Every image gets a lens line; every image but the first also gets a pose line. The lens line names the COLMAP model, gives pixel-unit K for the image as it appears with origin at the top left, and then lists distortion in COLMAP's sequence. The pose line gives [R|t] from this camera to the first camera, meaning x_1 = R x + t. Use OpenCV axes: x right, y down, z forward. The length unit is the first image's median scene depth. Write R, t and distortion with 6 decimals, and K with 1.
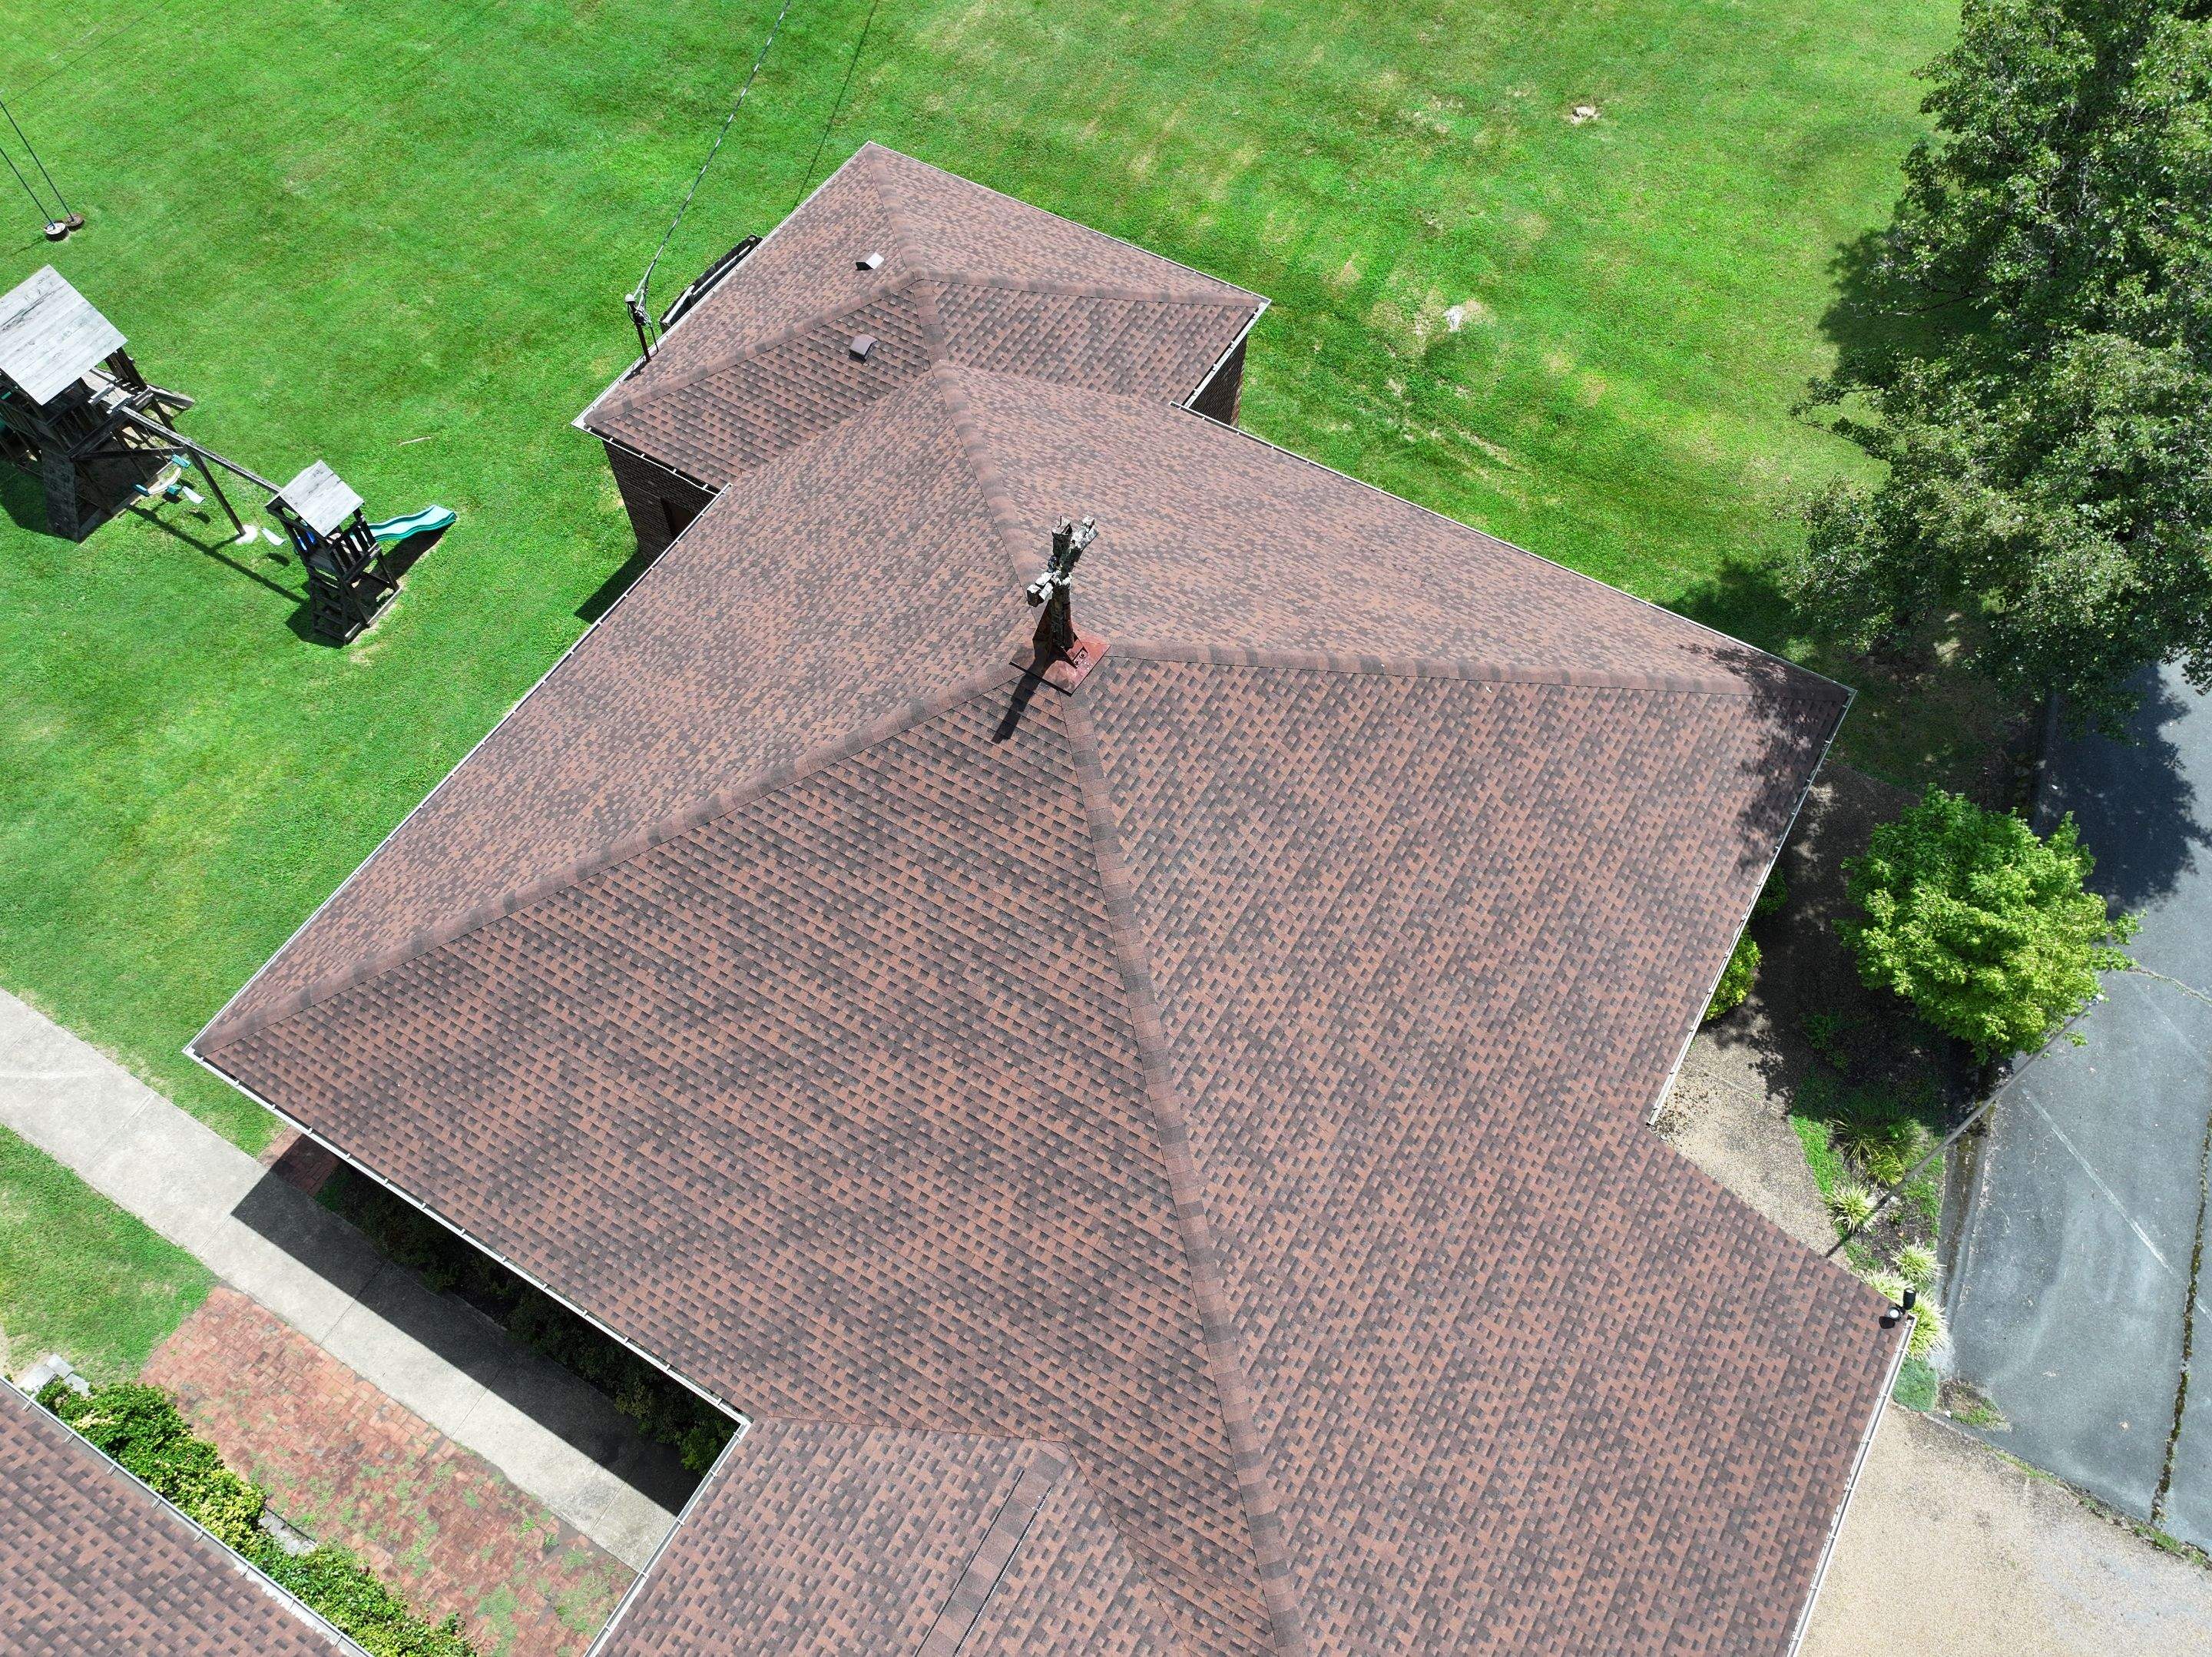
lens RADIAL K [[1755.6, 0, 1105.5], [0, 1755.6, 833.9], [0, 0, 1]] dist [0.011348, -0.011720]
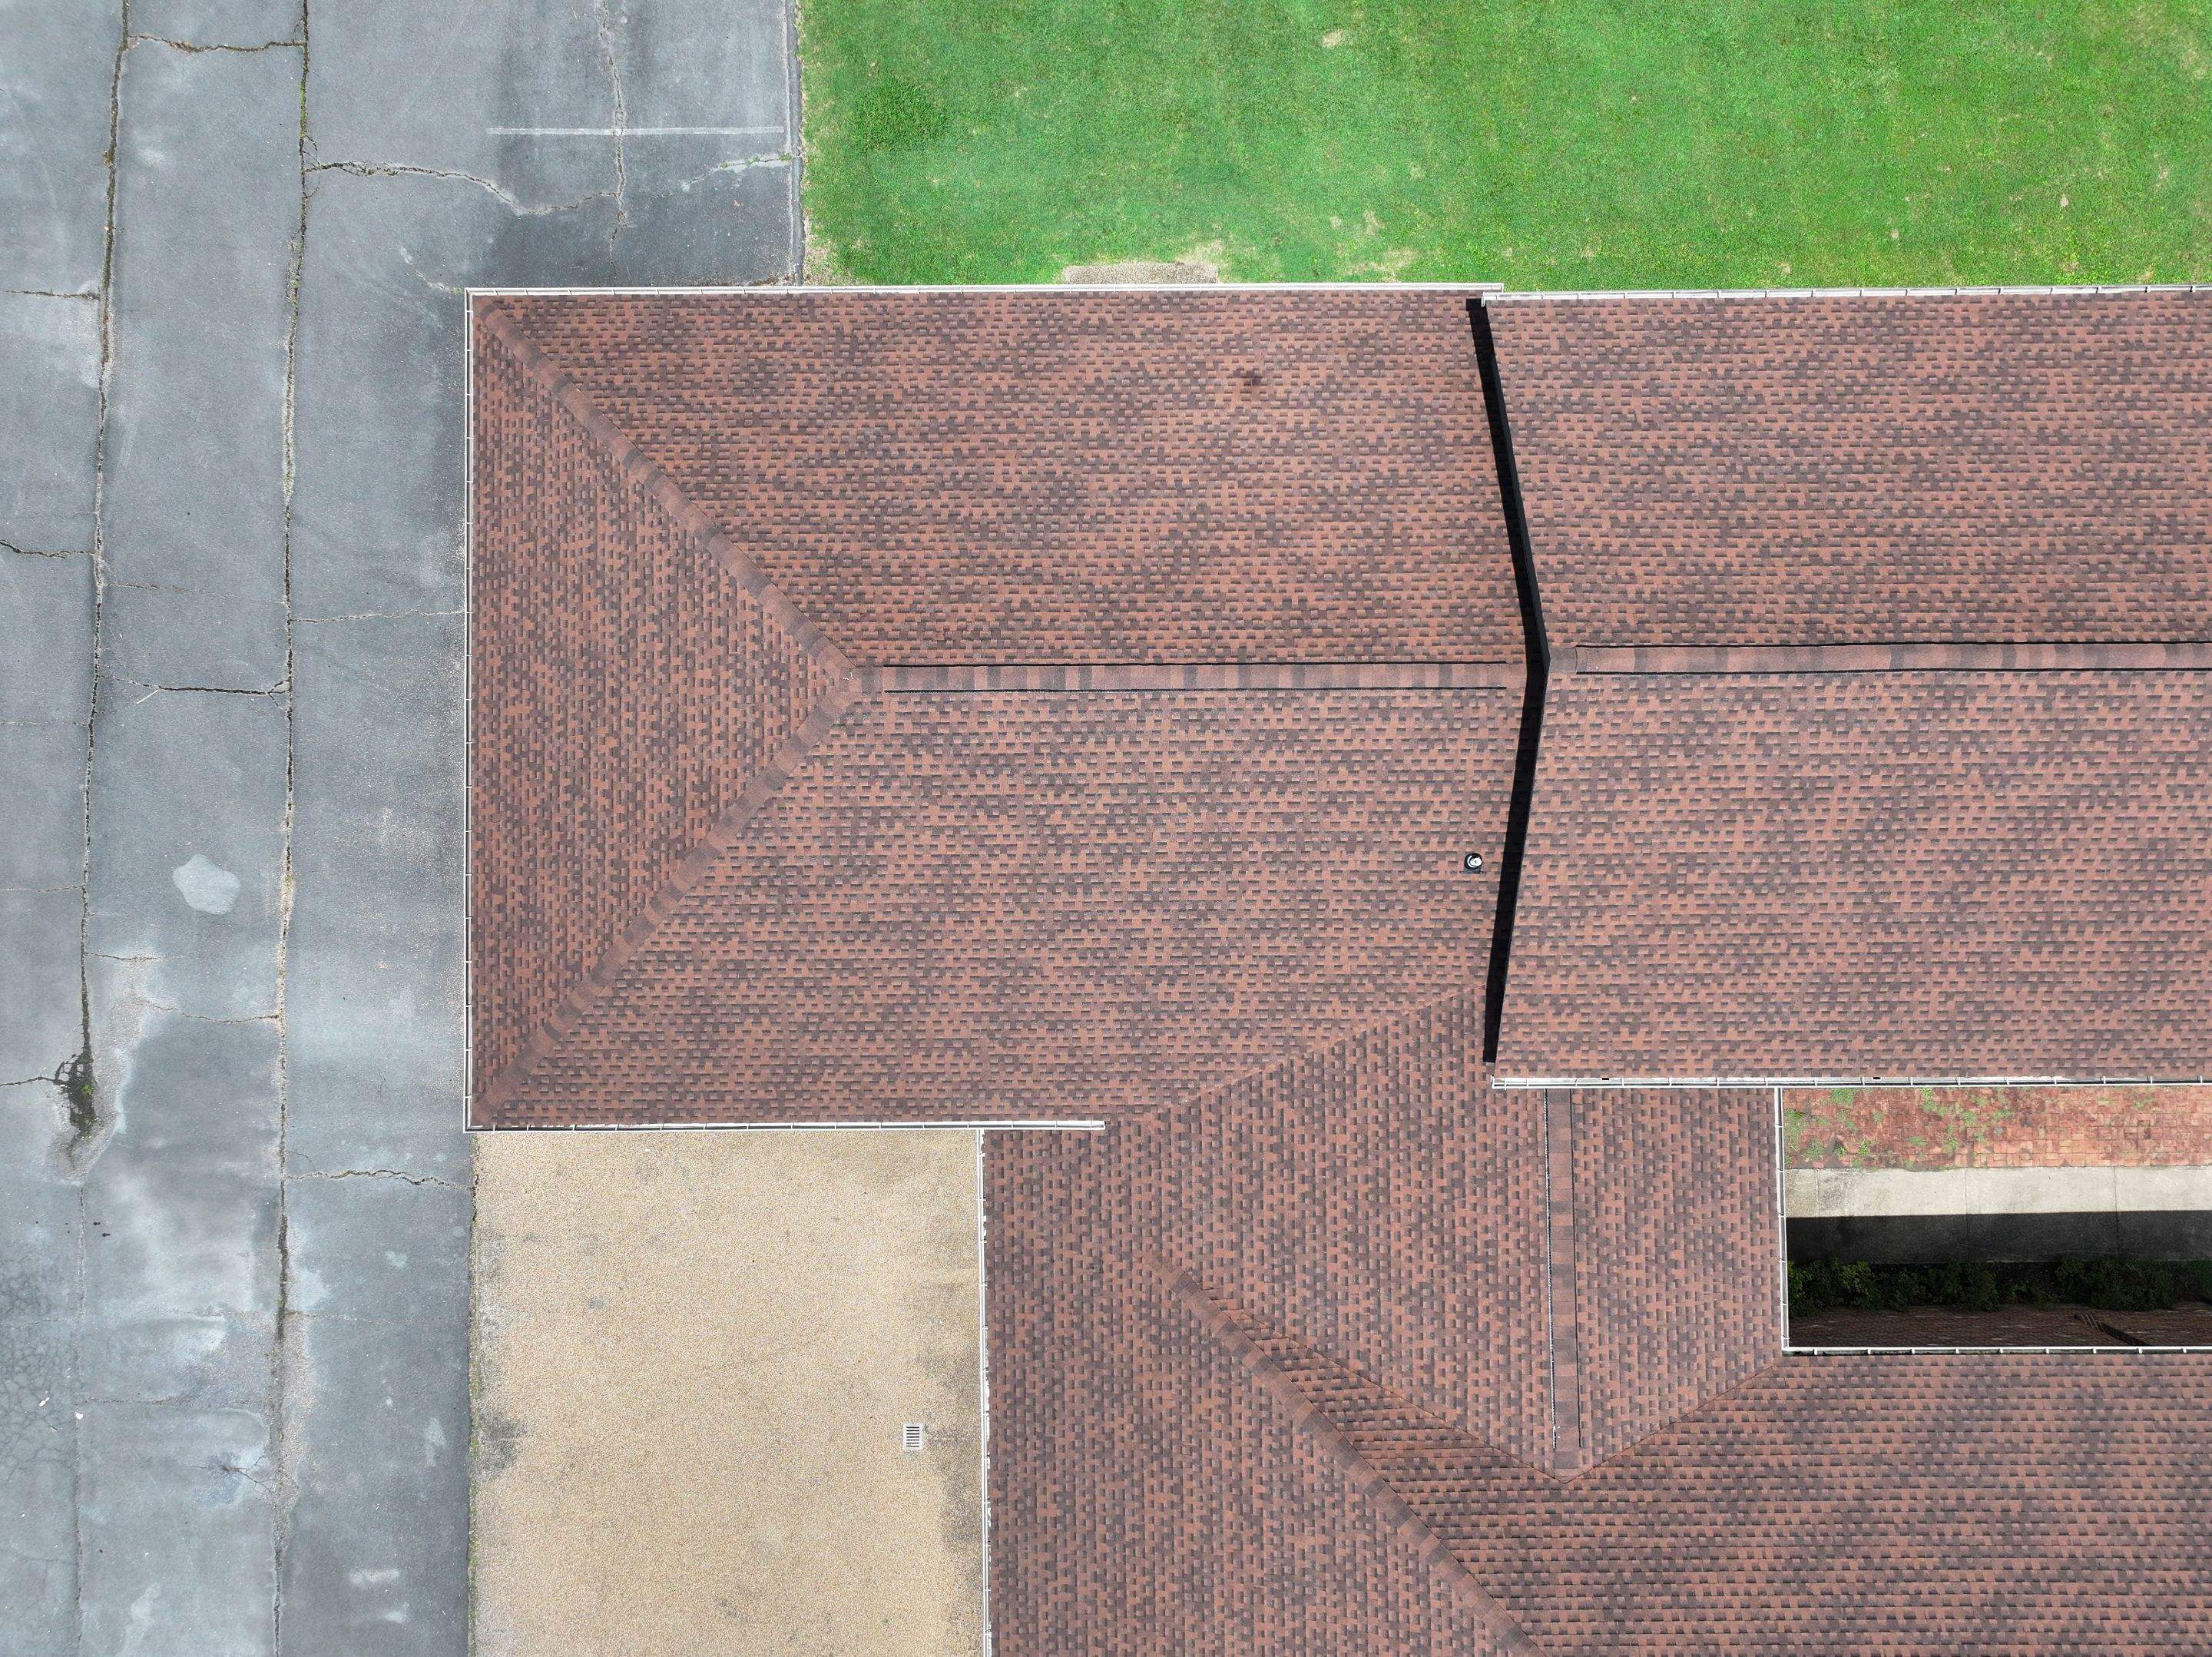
lens RADIAL K [[1755.6, 0, 1105.5], [0, 1755.6, 833.9], [0, 0, 1]] dist [0.011348, -0.011720]
pose [[-0.852095, 0.523310, -0.008978, 0.021838], [-0.444539, -0.714566, 0.540167, 0.132563], [0.276259, 0.464265, 0.841510, -0.314347]]
